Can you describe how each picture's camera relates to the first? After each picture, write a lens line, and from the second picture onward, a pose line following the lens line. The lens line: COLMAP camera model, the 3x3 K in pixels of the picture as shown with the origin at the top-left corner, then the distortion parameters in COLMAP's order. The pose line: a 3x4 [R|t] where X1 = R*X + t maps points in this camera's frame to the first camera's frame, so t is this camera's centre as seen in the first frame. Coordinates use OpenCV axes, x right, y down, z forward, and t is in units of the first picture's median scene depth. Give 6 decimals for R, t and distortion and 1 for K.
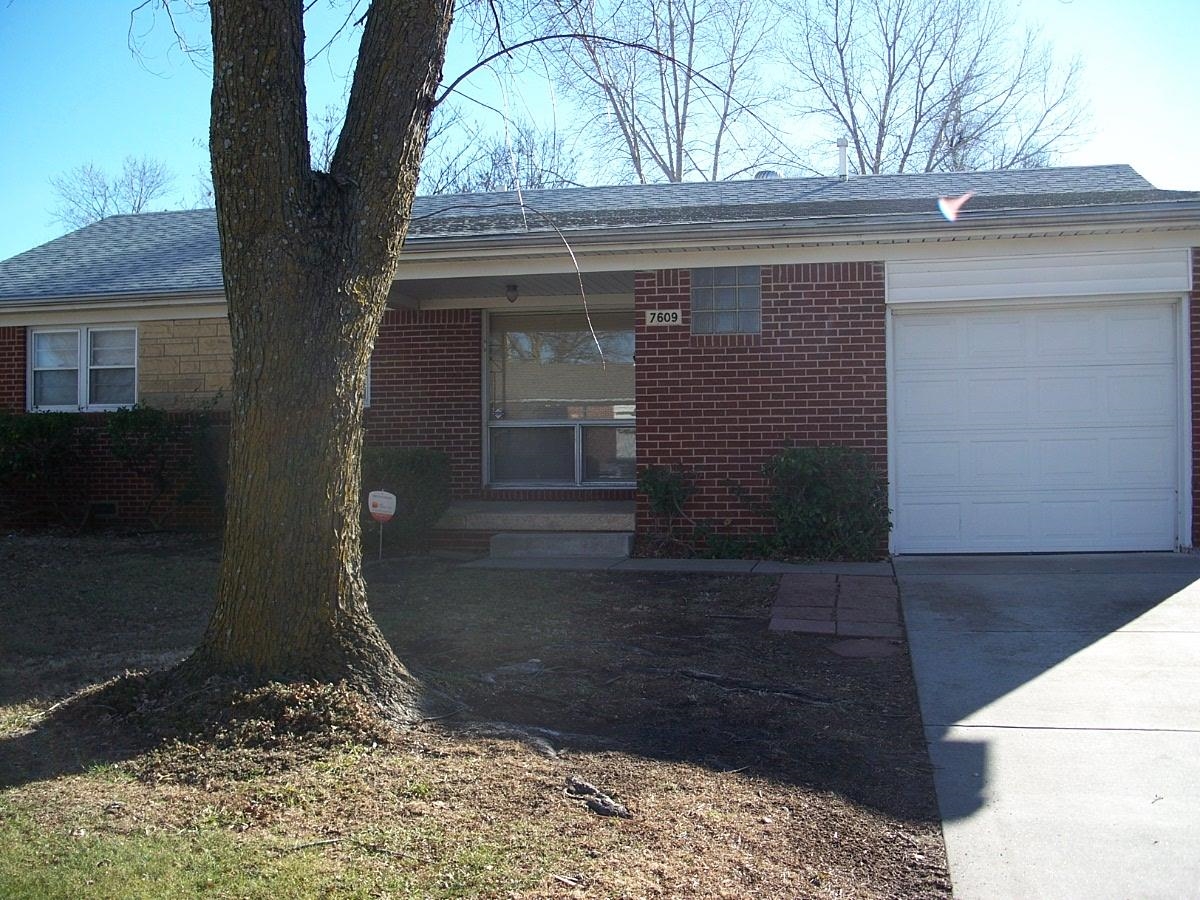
lens RADIAL K [[1353.9, 0, 600.0], [0, 1353.9, 450.0], [0, 0, 1]] dist [-0.139408, 0.040257]
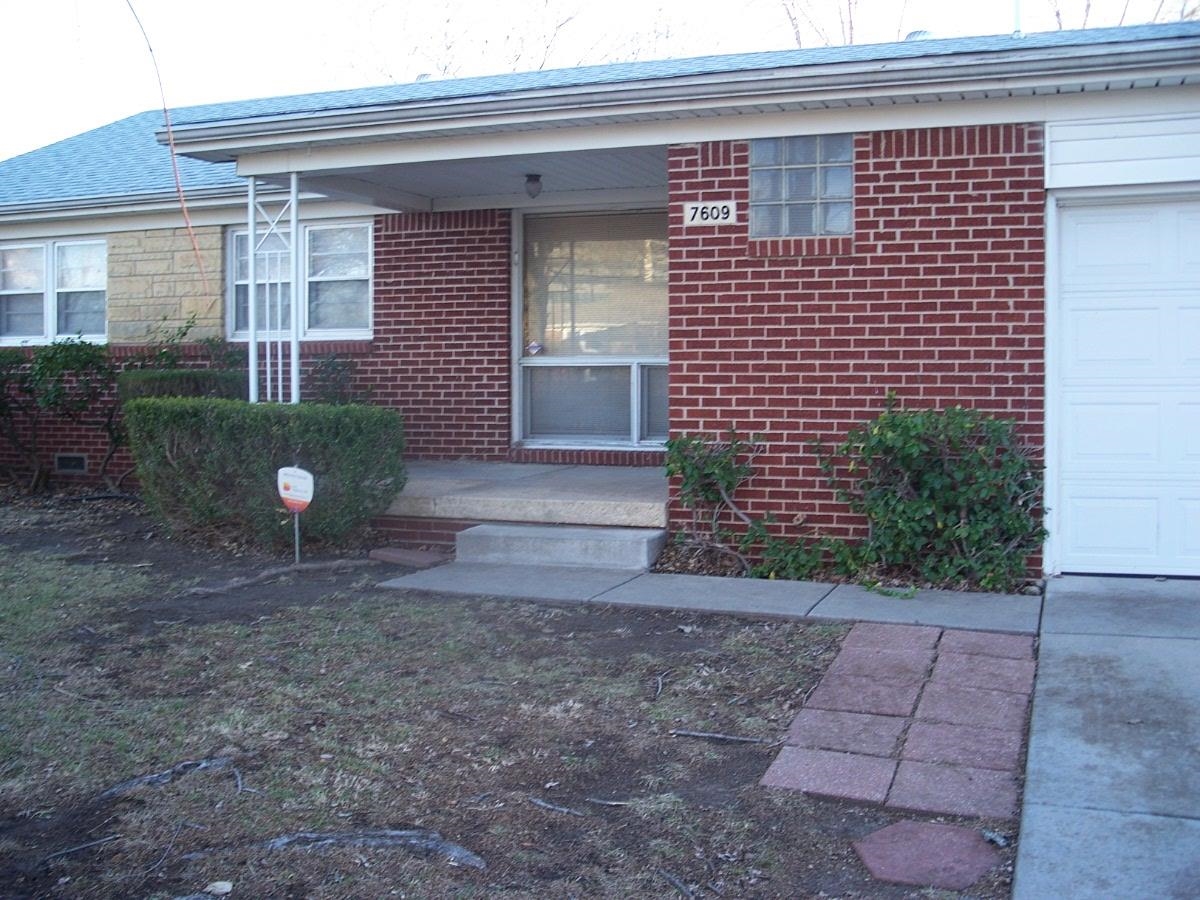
lens RADIAL K [[1353.9, 0, 600.0], [0, 1353.9, 450.0], [0, 0, 1]] dist [-0.139408, 0.040257]
pose [[0.988599, 0.013395, -0.149977, 0.096222], [-0.003881, 0.997971, 0.063549, -0.022969], [0.150524, -0.062242, 0.986645, 0.325465]]
